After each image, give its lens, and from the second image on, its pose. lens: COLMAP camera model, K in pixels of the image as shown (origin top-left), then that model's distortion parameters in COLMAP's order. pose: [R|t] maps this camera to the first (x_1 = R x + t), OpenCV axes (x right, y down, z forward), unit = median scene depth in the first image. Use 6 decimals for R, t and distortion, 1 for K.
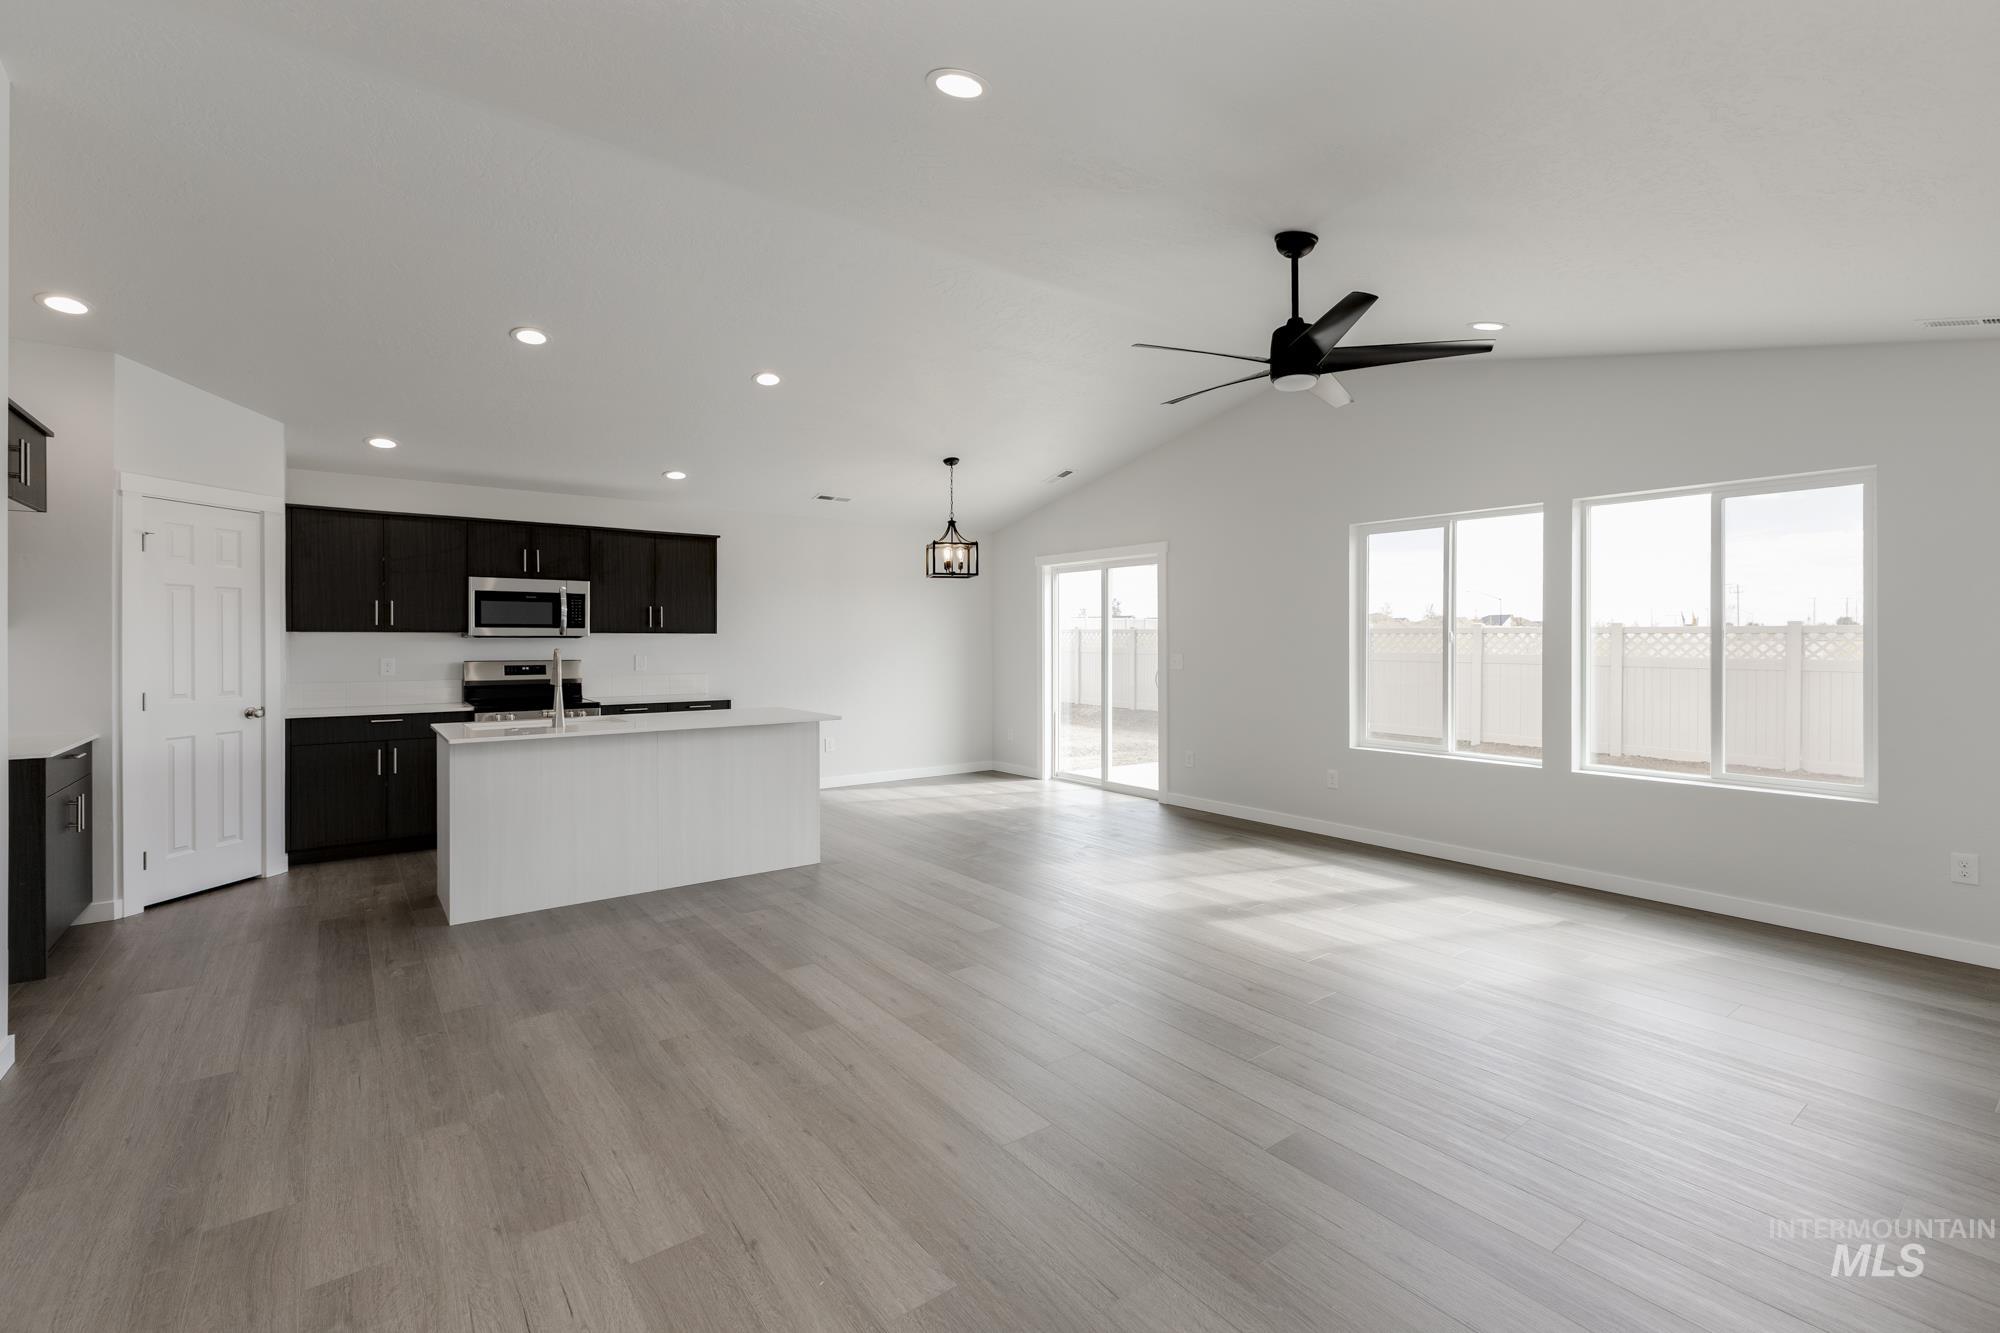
lens RADIAL K [[886.7, 0, 1007.0], [0, 886.7, 644.3], [0, 0, 1]] dist [0.009144, 0.000958]
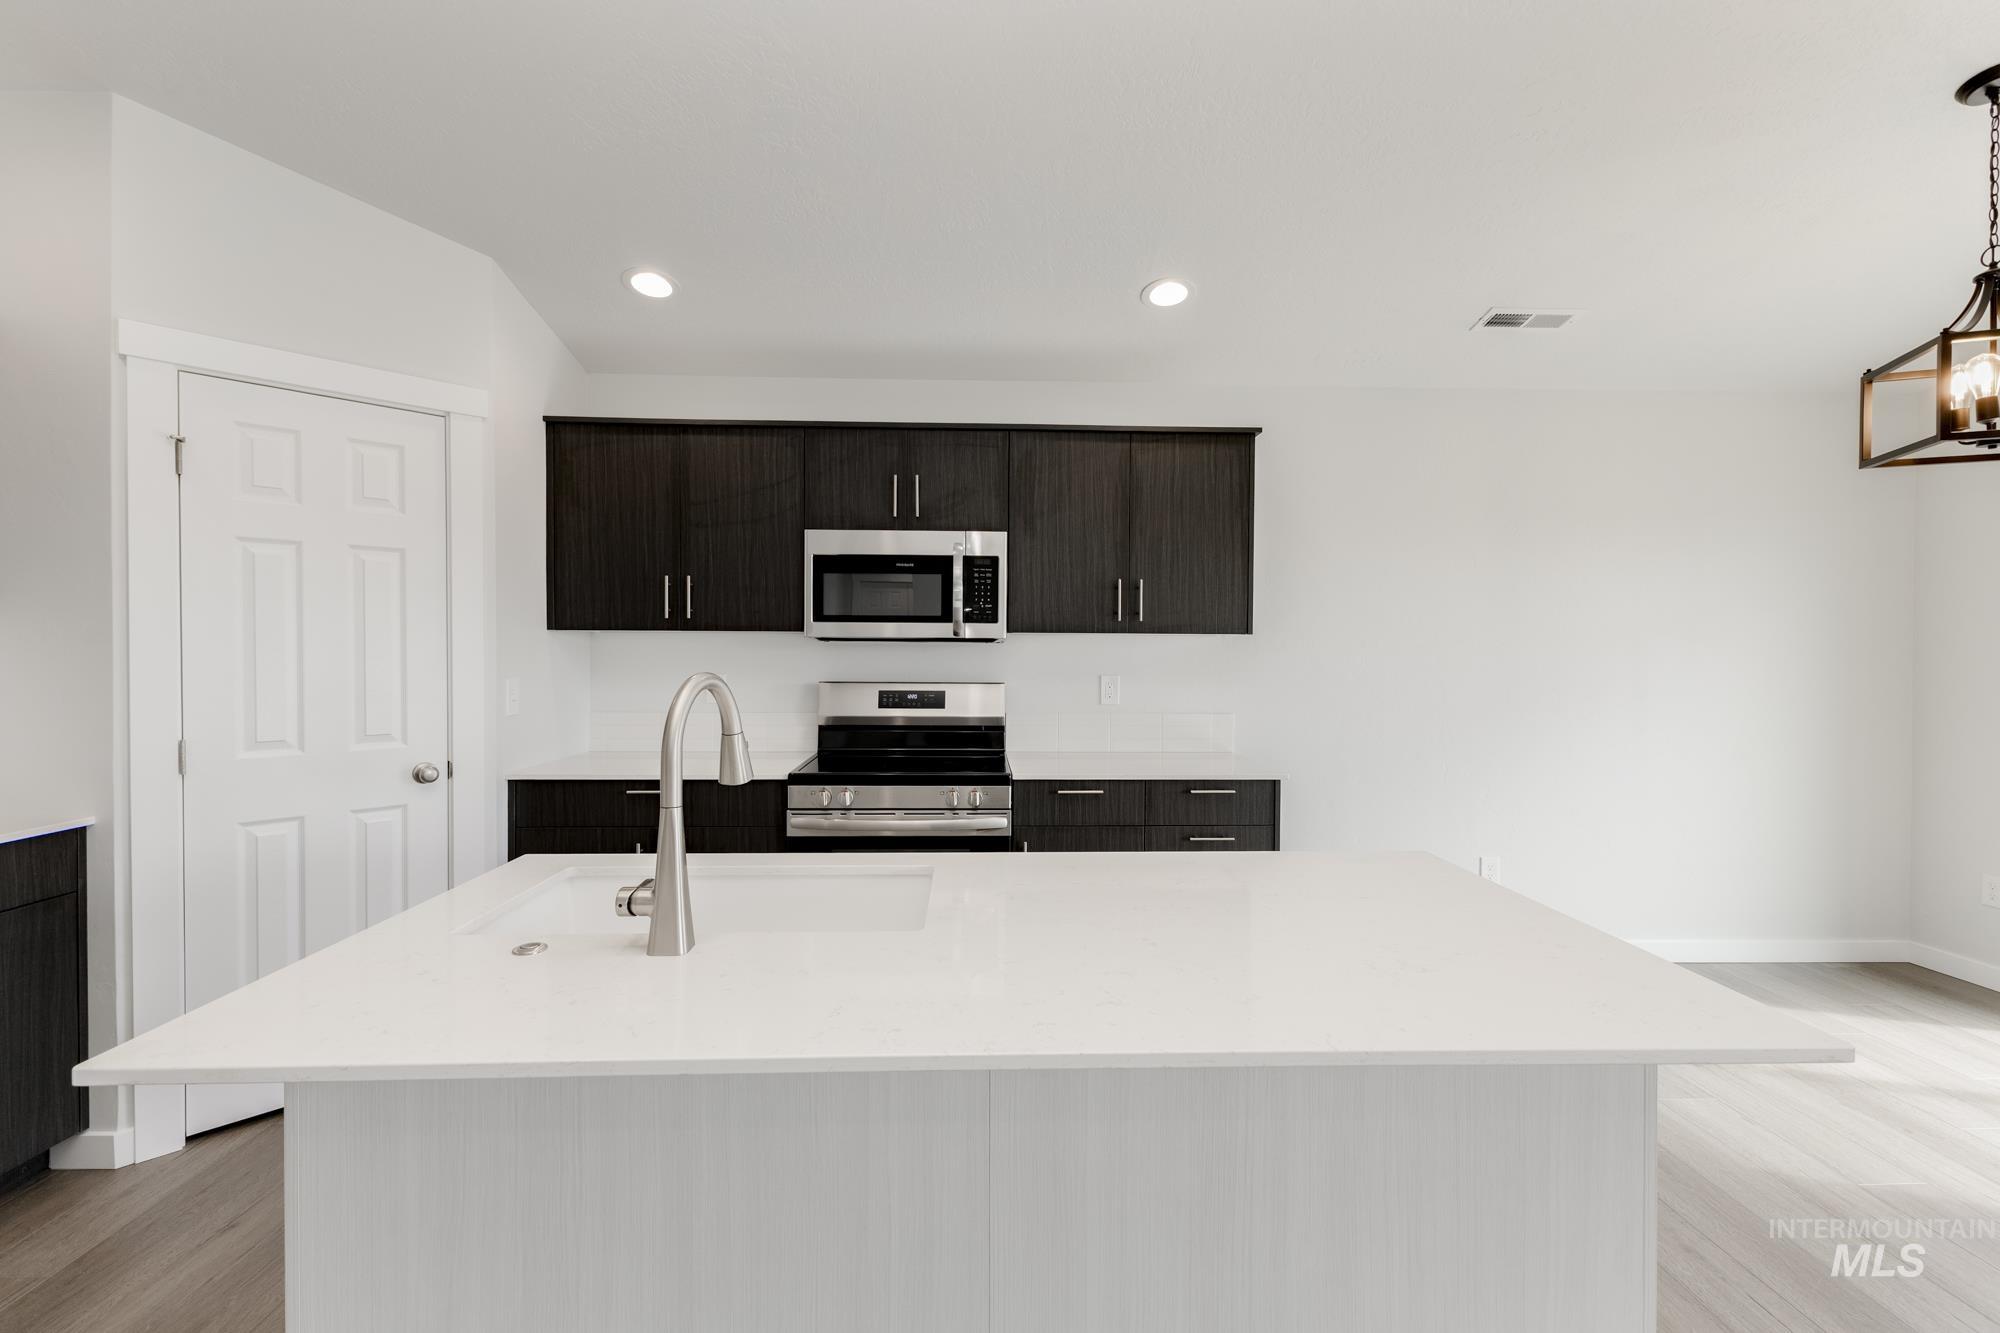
lens RADIAL K [[886.7, 0, 1003.9], [0, 886.7, 664.8], [0, 0, 1]] dist [0.009144, 0.000958]
pose [[0.819318, 0.016381, -0.573105, -0.202008], [-0.008530, 0.999829, 0.016383, -0.002788], [0.573276, -0.008535, 0.819318, 0.661880]]
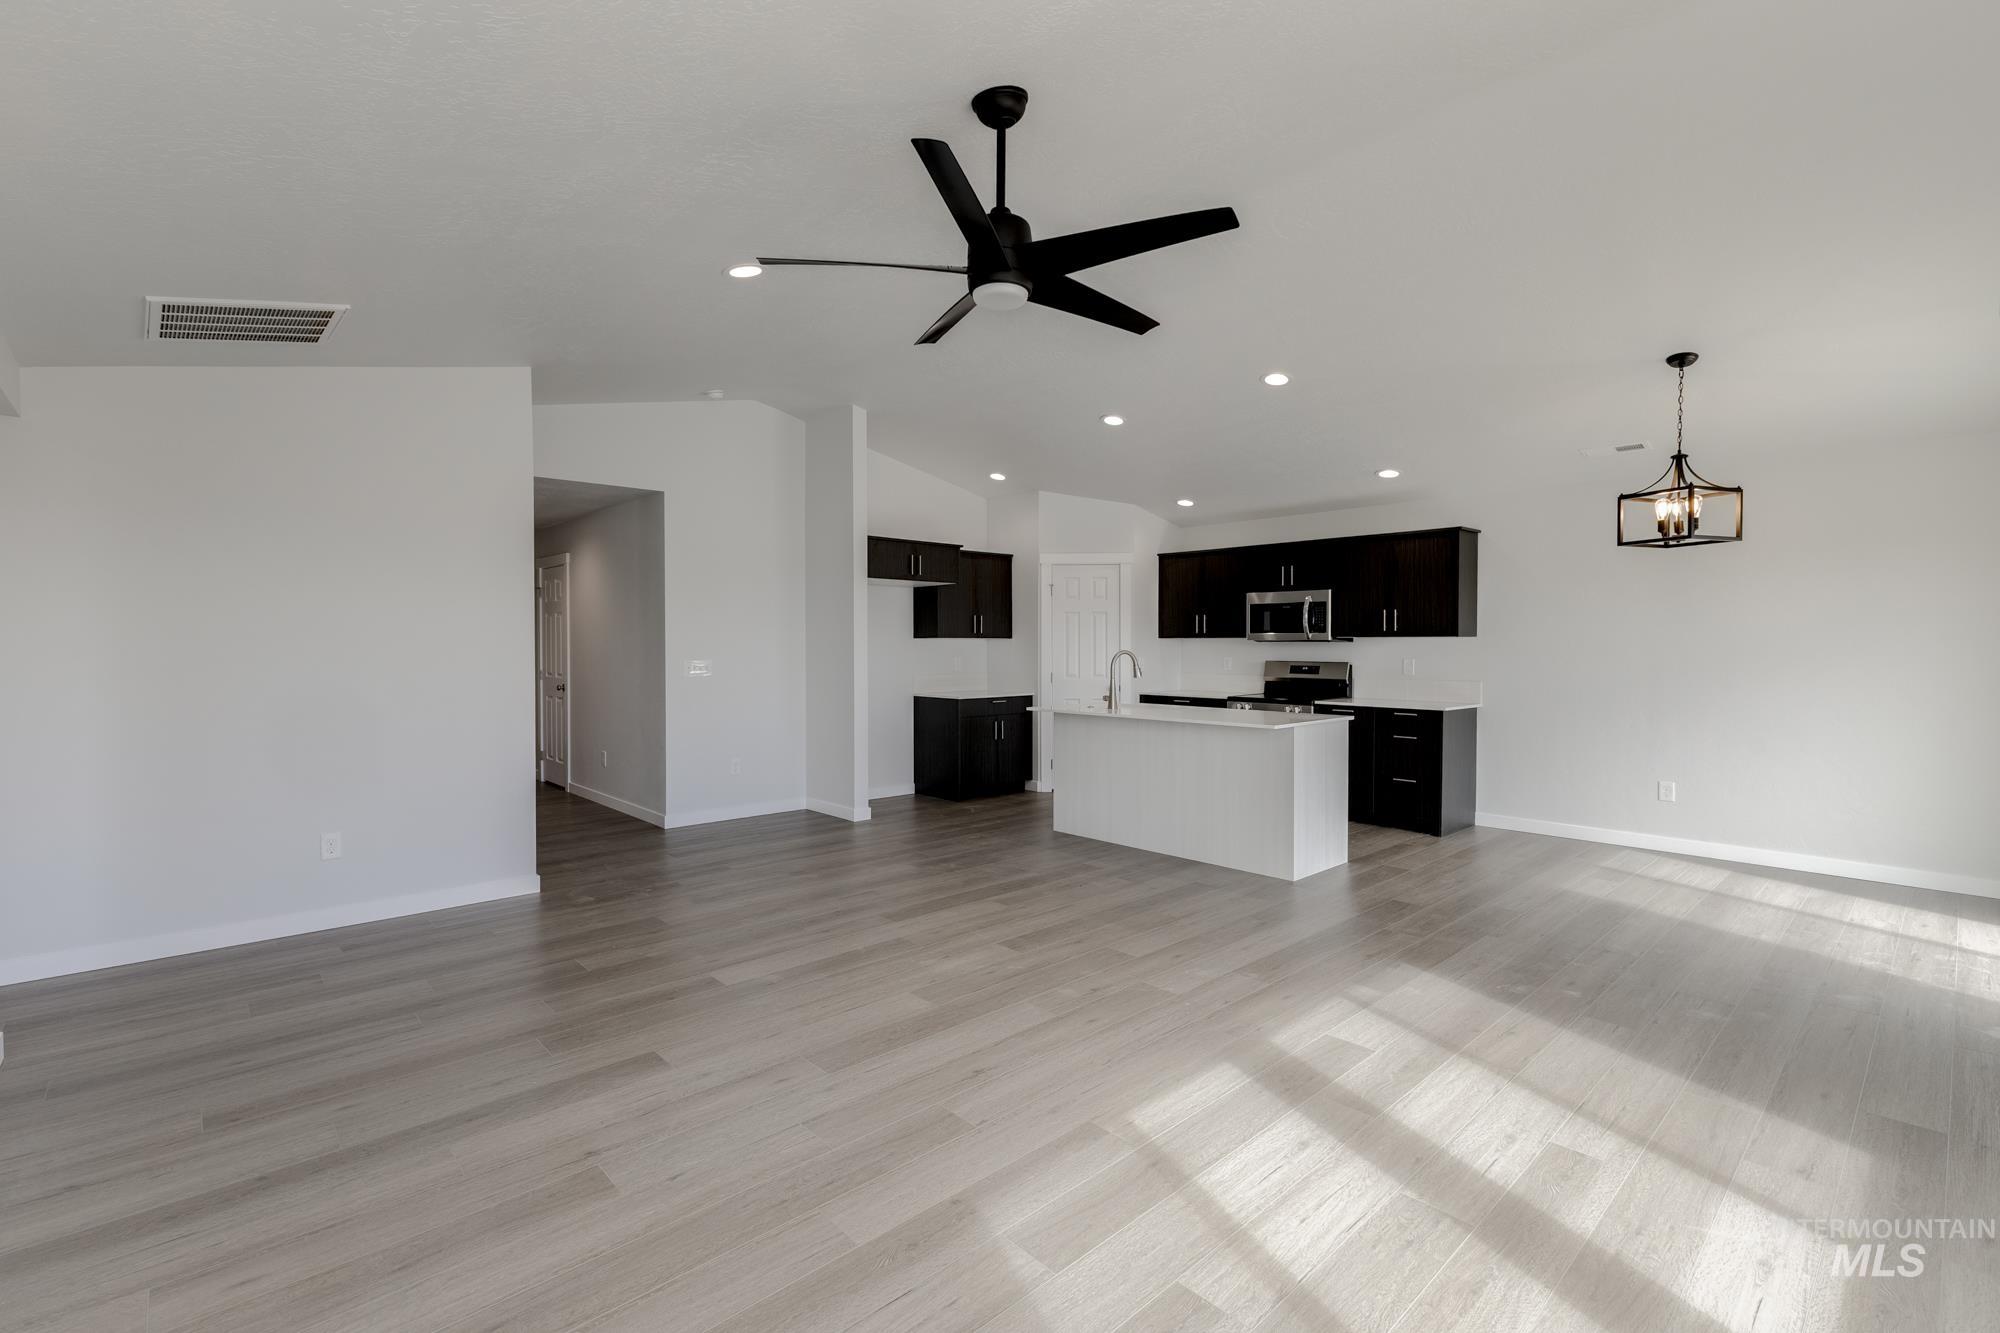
lens RADIAL K [[886.7, 0, 1002.7], [0, 886.7, 666.1], [0, 0, 1]] dist [0.009144, 0.000958]
pose [[0.097118, 0.025333, -0.994950, 0.649908], [-0.005083, 0.999676, 0.024957, -0.003050], [0.995260, 0.002634, 0.097215, 0.568780]]
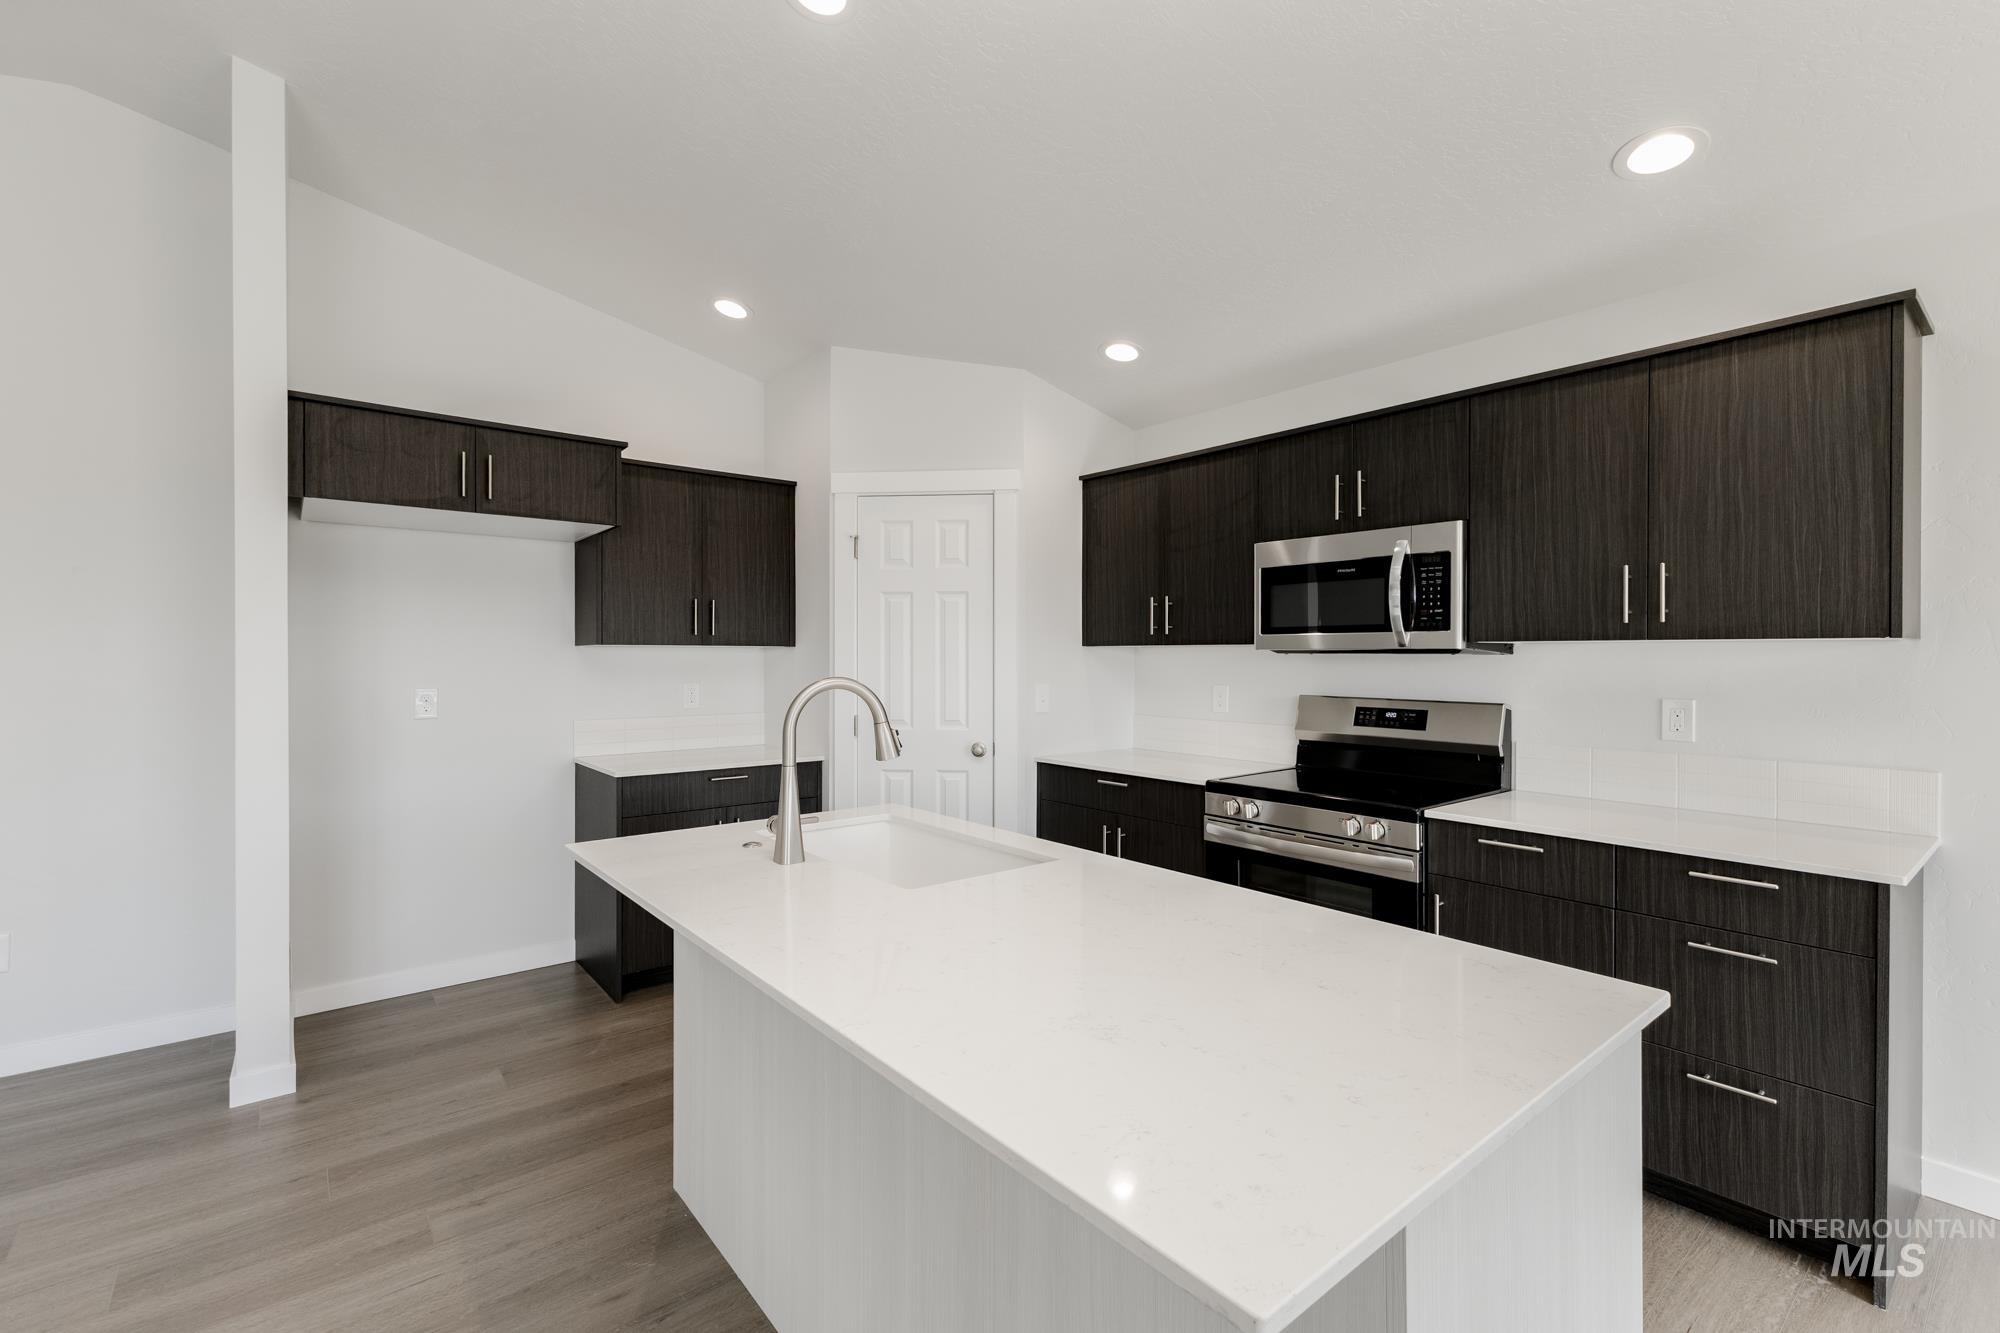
lens RADIAL K [[886.7, 0, 993.1], [0, 886.7, 667.3], [0, 0, 1]] dist [0.009144, 0.000958]
pose [[0.024637, 0.014170, -0.999596, -0.057285], [-0.005806, 0.999885, 0.014031, -0.005969], [0.999680, 0.005458, 0.024716, 0.875103]]
